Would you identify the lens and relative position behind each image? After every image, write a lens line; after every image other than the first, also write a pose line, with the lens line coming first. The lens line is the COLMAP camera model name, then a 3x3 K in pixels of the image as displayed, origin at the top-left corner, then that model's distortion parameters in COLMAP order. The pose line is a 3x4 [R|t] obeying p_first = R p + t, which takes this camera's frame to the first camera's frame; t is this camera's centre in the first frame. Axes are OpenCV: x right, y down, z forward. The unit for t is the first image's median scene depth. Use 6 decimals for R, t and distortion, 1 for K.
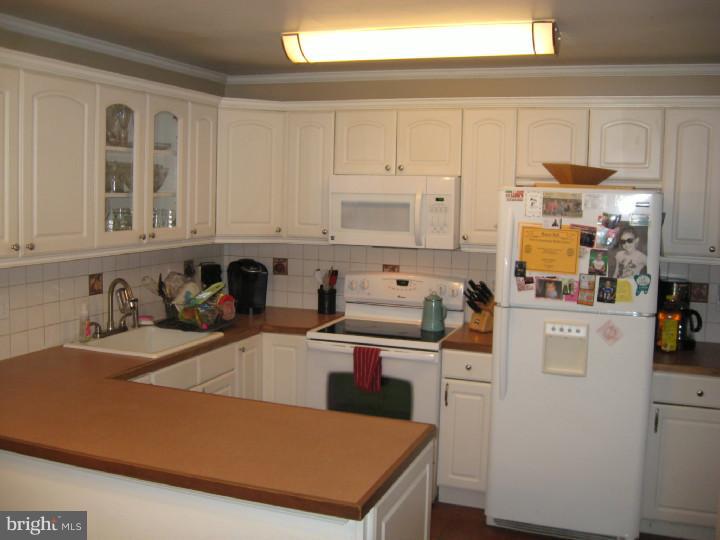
lens RADIAL K [[747.8, 0, 359.1], [0, 747.8, 269.1], [0, 0, 1]] dist [-0.131971, 0.056445]
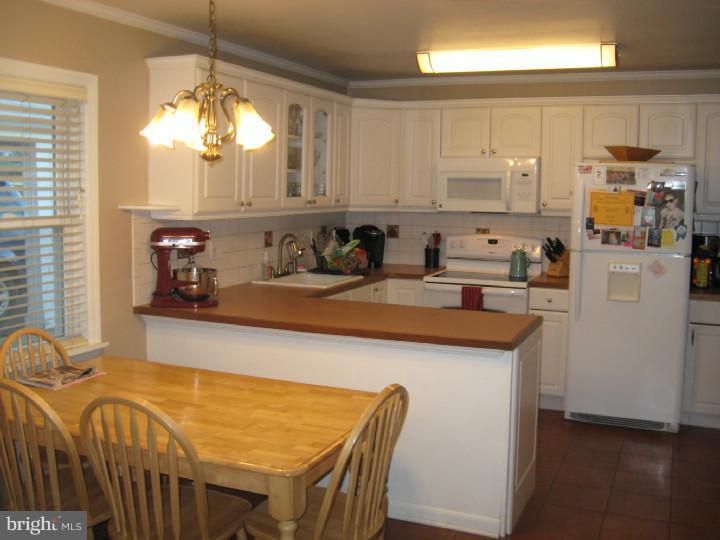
lens RADIAL K [[747.8, 0, 359.1], [0, 747.8, 269.1], [0, 0, 1]] dist [-0.131971, 0.056445]
pose [[0.998653, -0.004648, -0.051677, -0.125206], [0.004792, 0.999985, 0.002662, 0.072179], [0.051664, -0.002906, 0.998660, -0.341830]]
